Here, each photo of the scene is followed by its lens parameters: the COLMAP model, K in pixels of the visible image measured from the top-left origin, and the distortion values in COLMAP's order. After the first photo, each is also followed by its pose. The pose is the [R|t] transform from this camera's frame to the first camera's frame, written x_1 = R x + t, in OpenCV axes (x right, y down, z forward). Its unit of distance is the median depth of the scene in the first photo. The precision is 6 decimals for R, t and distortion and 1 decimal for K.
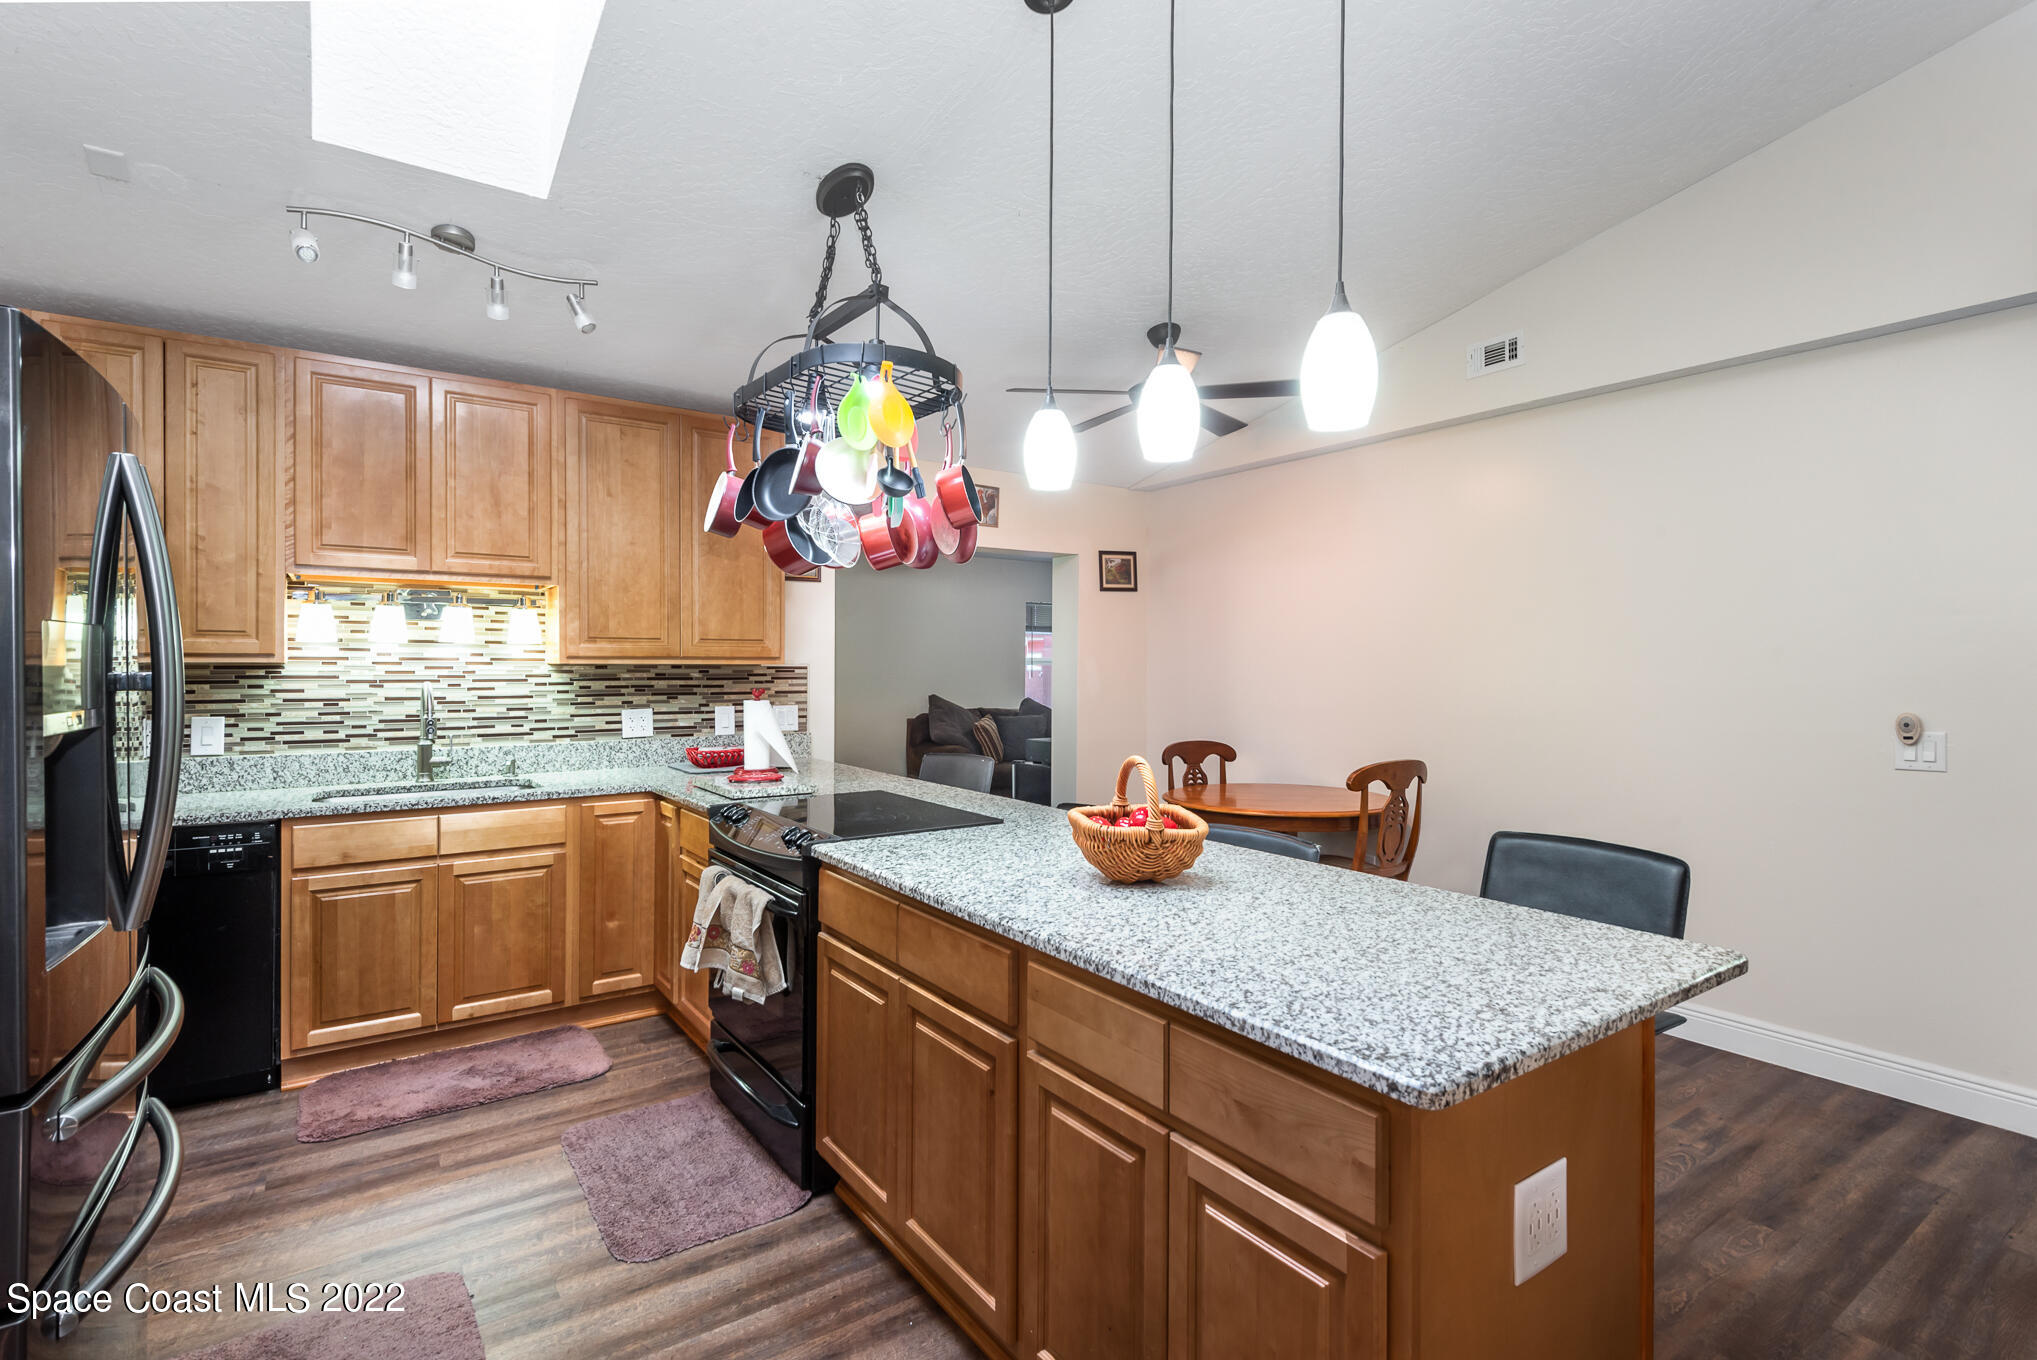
lens RADIAL K [[967.5, 0, 1029.2], [0, 967.5, 671.0], [0, 0, 1]] dist [0.021283, -0.006193]
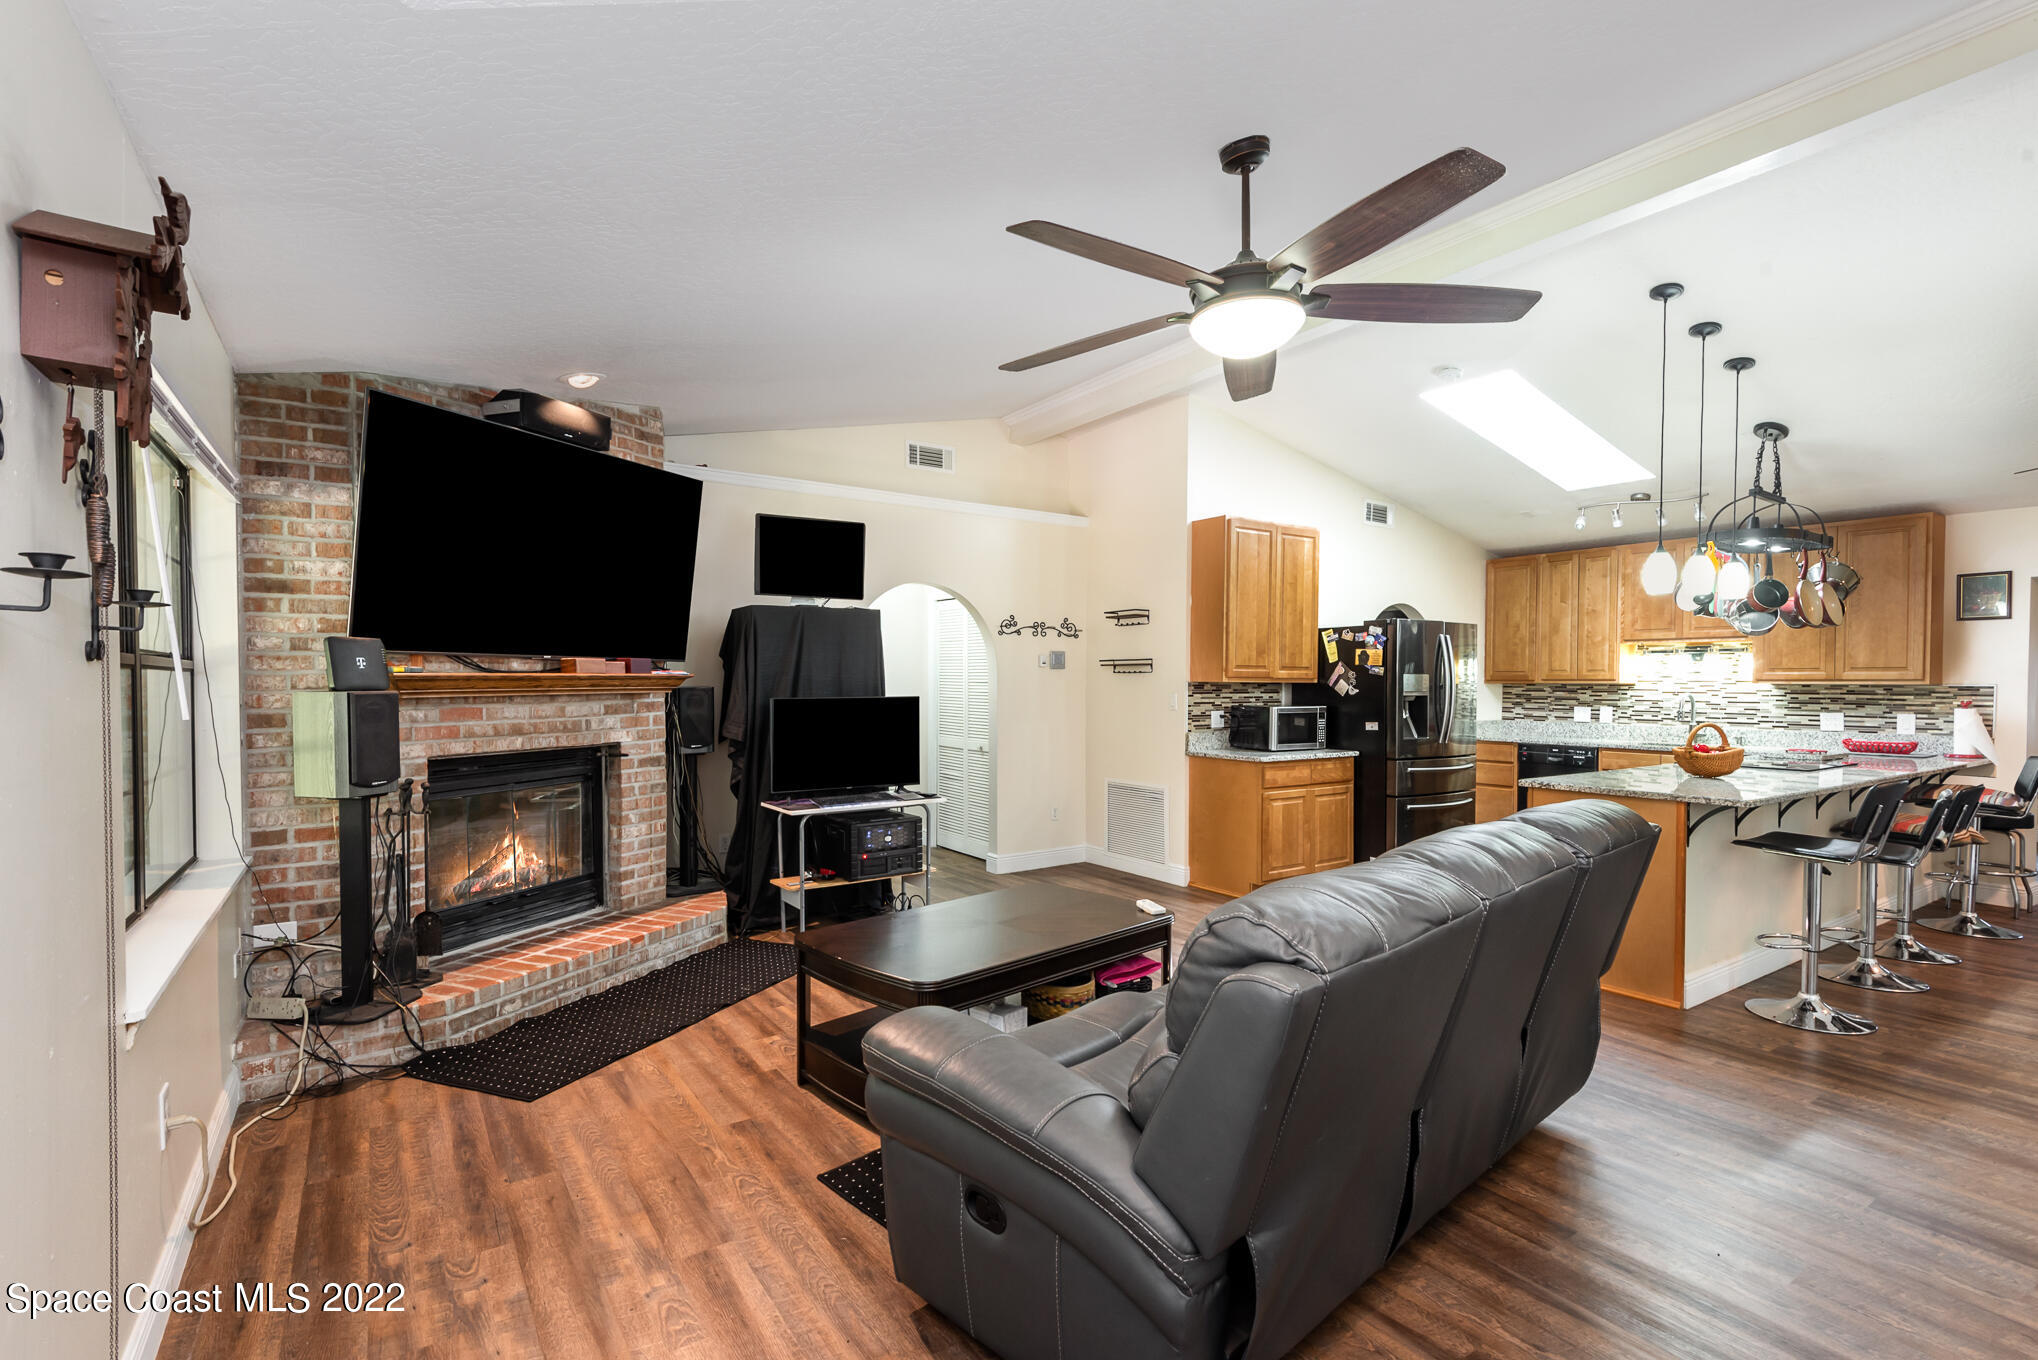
lens RADIAL K [[967.9, 0, 995.5], [0, 967.9, 706.3], [0, 0, 1]] dist [0.021283, -0.006193]
pose [[-0.022652, 0.022932, -0.999480, 1.394844], [-0.012430, 0.999653, 0.023218, 0.009854], [0.999666, 0.012949, -0.022359, -0.368957]]
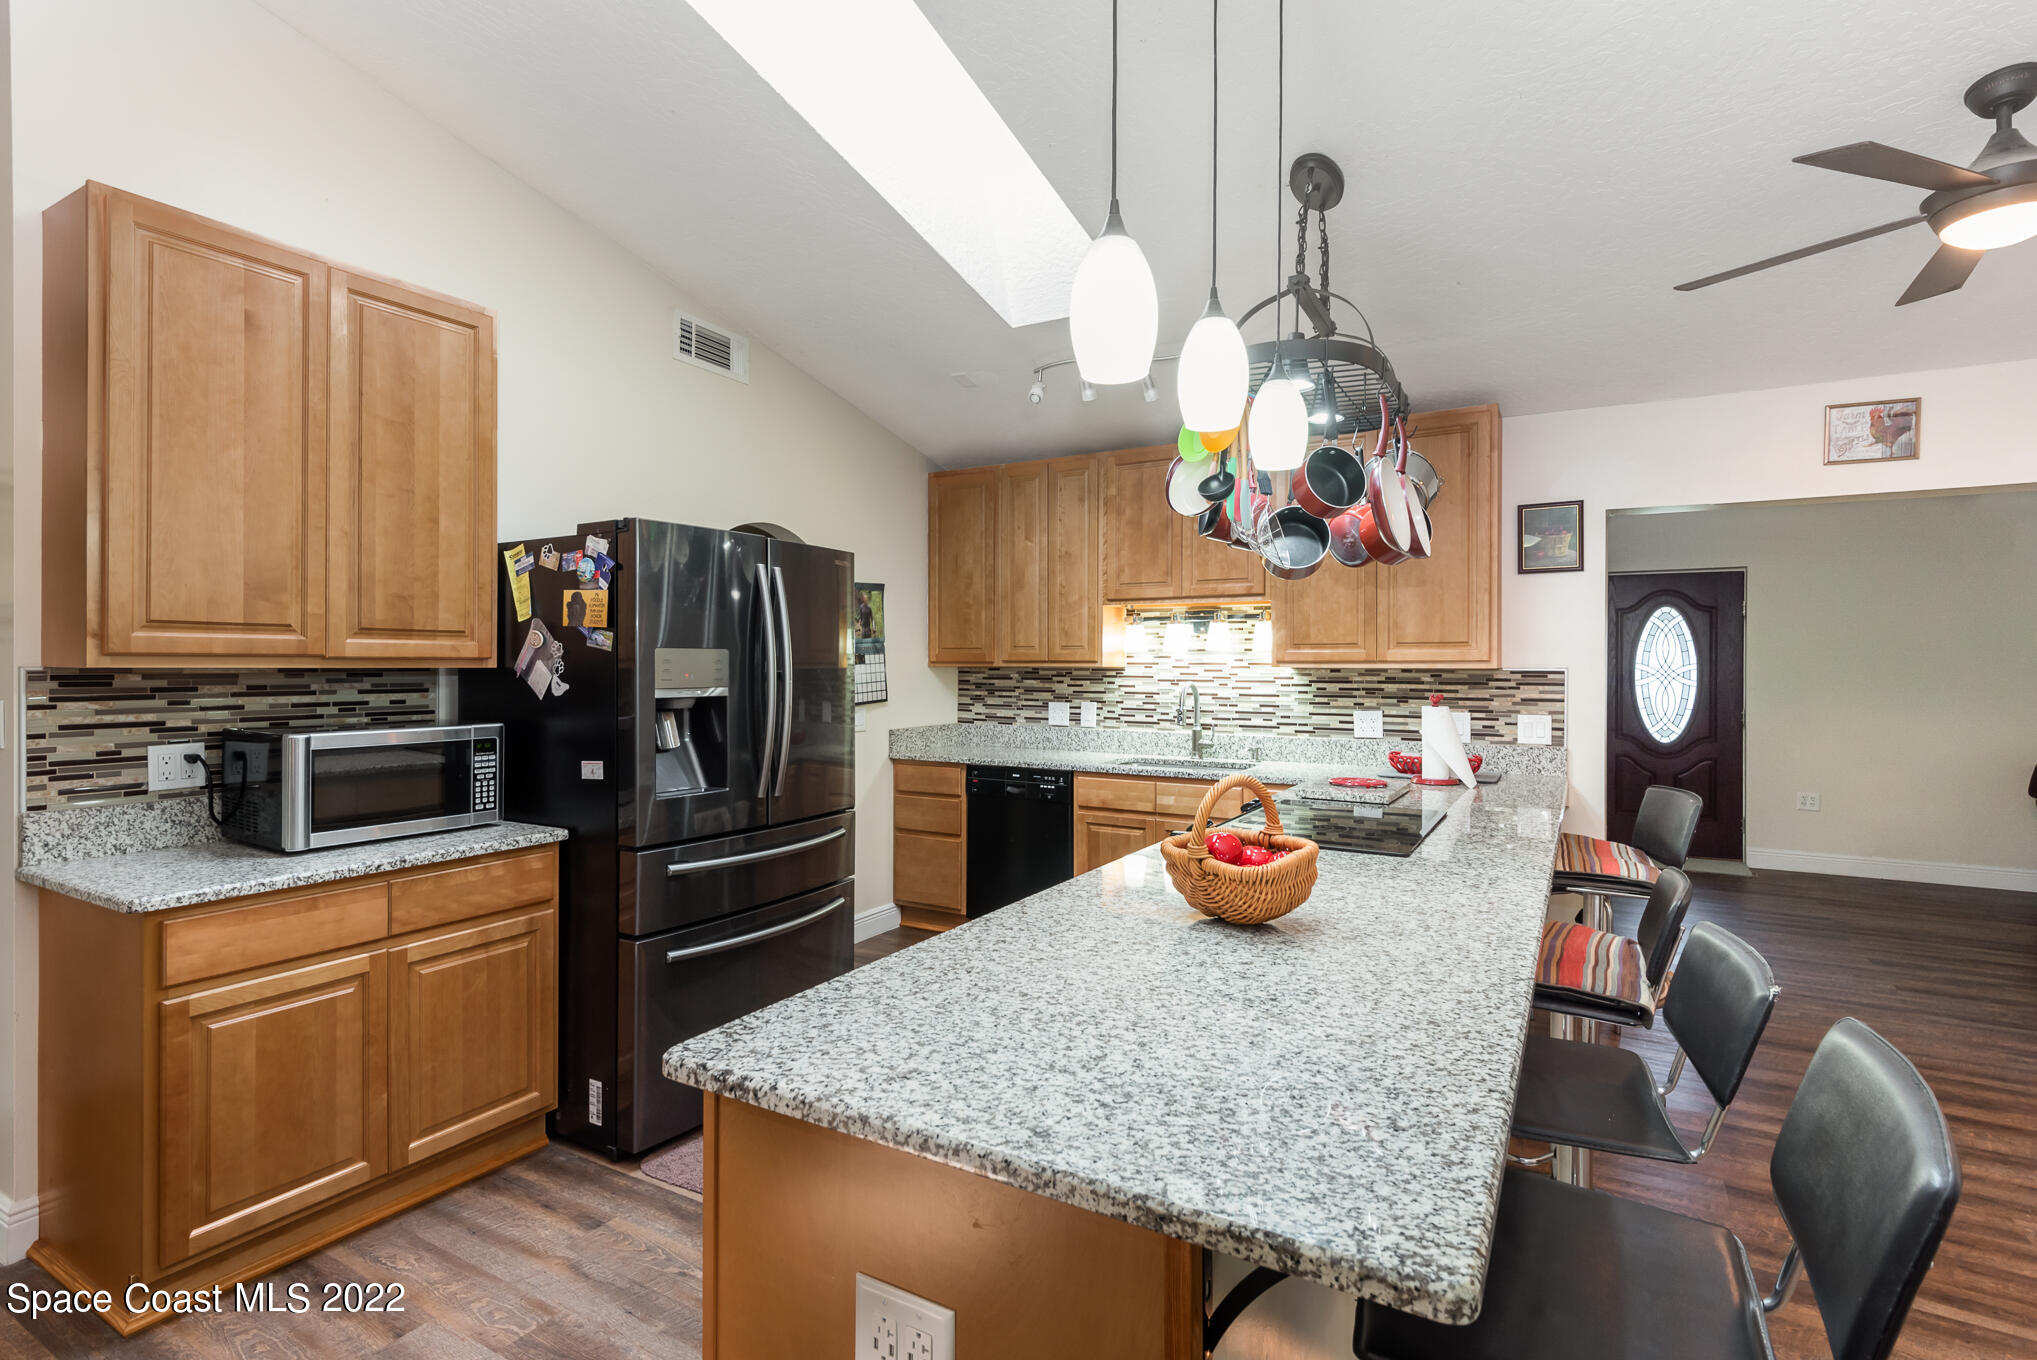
lens RADIAL K [[967.5, 0, 1028.0], [0, 967.5, 667.5], [0, 0, 1]] dist [0.021283, -0.006193]
pose [[0.421309, 0.000866, -0.906917, 0.449640], [-0.008719, 0.999957, -0.003096, -0.001356], [0.906875, 0.009212, 0.421299, 0.258301]]
